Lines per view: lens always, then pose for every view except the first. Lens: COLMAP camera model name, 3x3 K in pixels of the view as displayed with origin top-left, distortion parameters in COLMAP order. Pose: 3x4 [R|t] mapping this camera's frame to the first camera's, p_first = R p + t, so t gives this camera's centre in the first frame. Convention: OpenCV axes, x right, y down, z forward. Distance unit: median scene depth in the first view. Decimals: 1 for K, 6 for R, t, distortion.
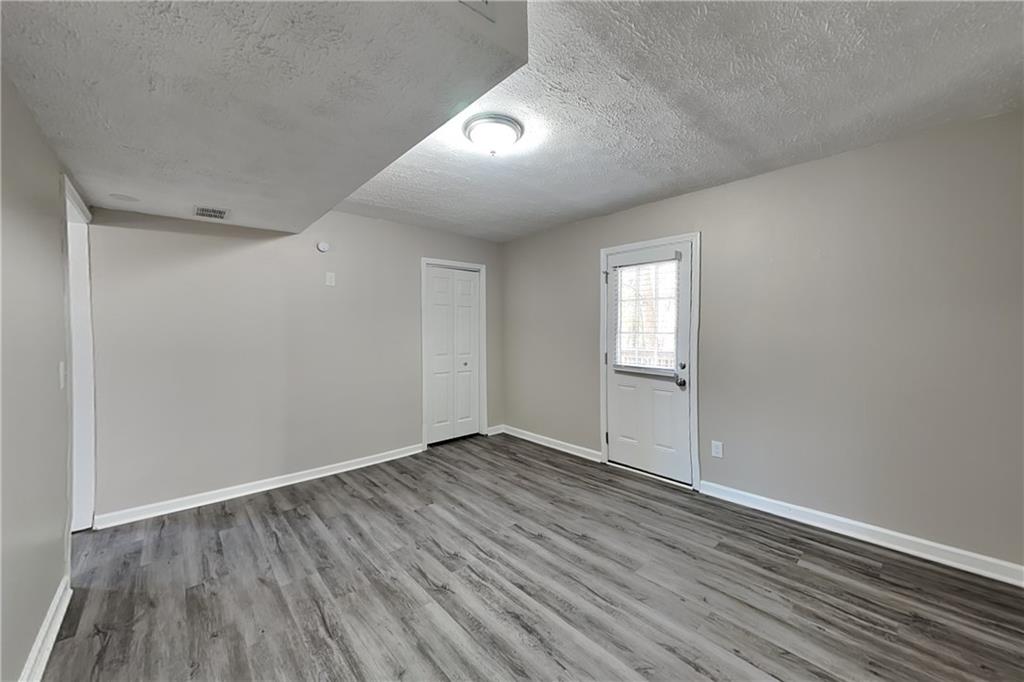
lens RADIAL K [[359.8, 0, 510.2], [0, 359.8, 332.5], [0, 0, 1]] dist [-0.001182, -0.000007]
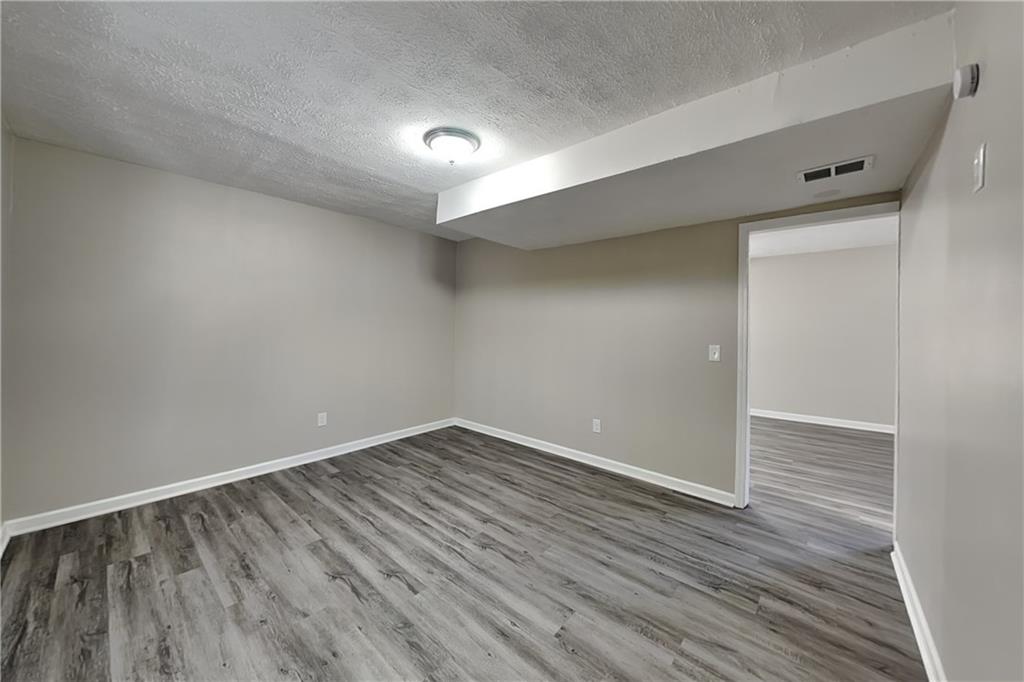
lens RADIAL K [[359.8, 0, 510.2], [0, 359.8, 332.5], [0, 0, 1]] dist [-0.001182, -0.000007]
pose [[-0.992293, 0.003404, -0.123867, -0.103770], [0.001819, 0.999915, 0.012910, -0.001679], [0.123900, 0.012585, -0.992215, 2.074221]]
